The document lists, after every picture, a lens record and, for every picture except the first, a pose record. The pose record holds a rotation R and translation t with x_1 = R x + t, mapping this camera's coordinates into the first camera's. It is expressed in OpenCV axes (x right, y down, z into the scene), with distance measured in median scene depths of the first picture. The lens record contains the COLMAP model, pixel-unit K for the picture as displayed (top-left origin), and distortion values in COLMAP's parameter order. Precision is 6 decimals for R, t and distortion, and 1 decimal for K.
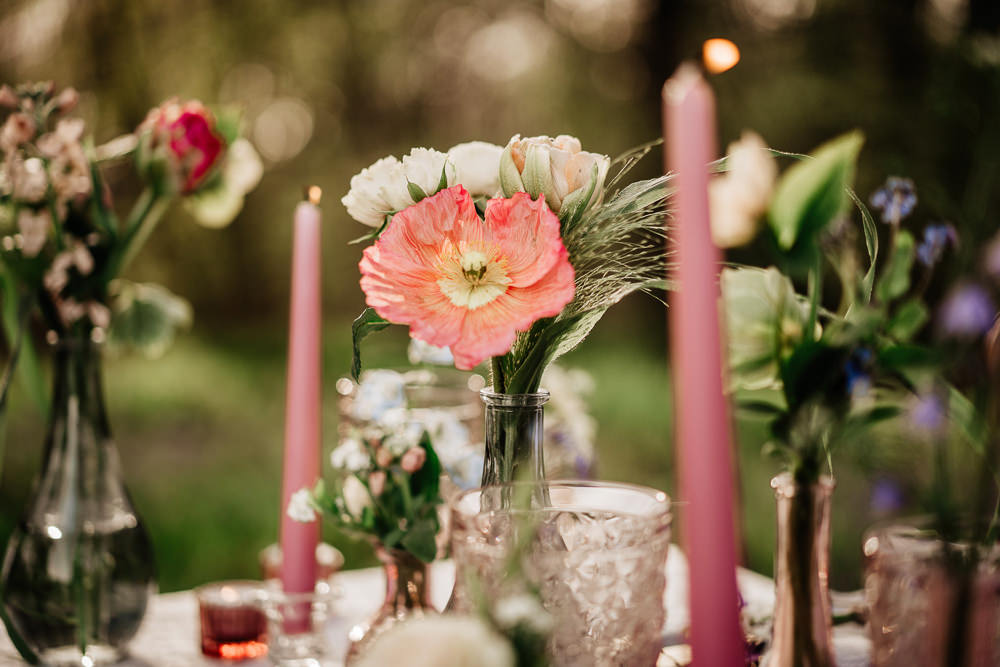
lens RADIAL K [[1658.2, 0, 501.7], [0, 1658.2, 300.3], [0, 0, 1]] dist [0.120467, 0.064732]
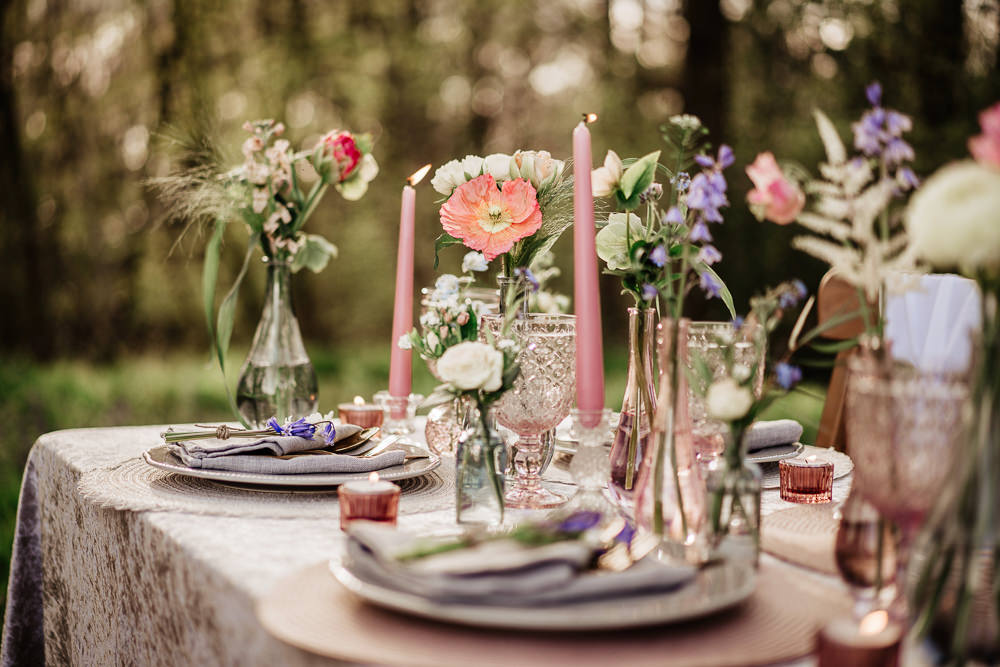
lens RADIAL K [[1658.2, 0, 501.7], [0, 1658.2, 300.3], [0, 0, 1]] dist [0.120467, 0.064732]
pose [[0.999327, 0.021573, -0.029660, 0.051598], [-0.022159, 0.999563, -0.019563, 0.120372], [0.029225, 0.020207, 0.999369, -0.990963]]
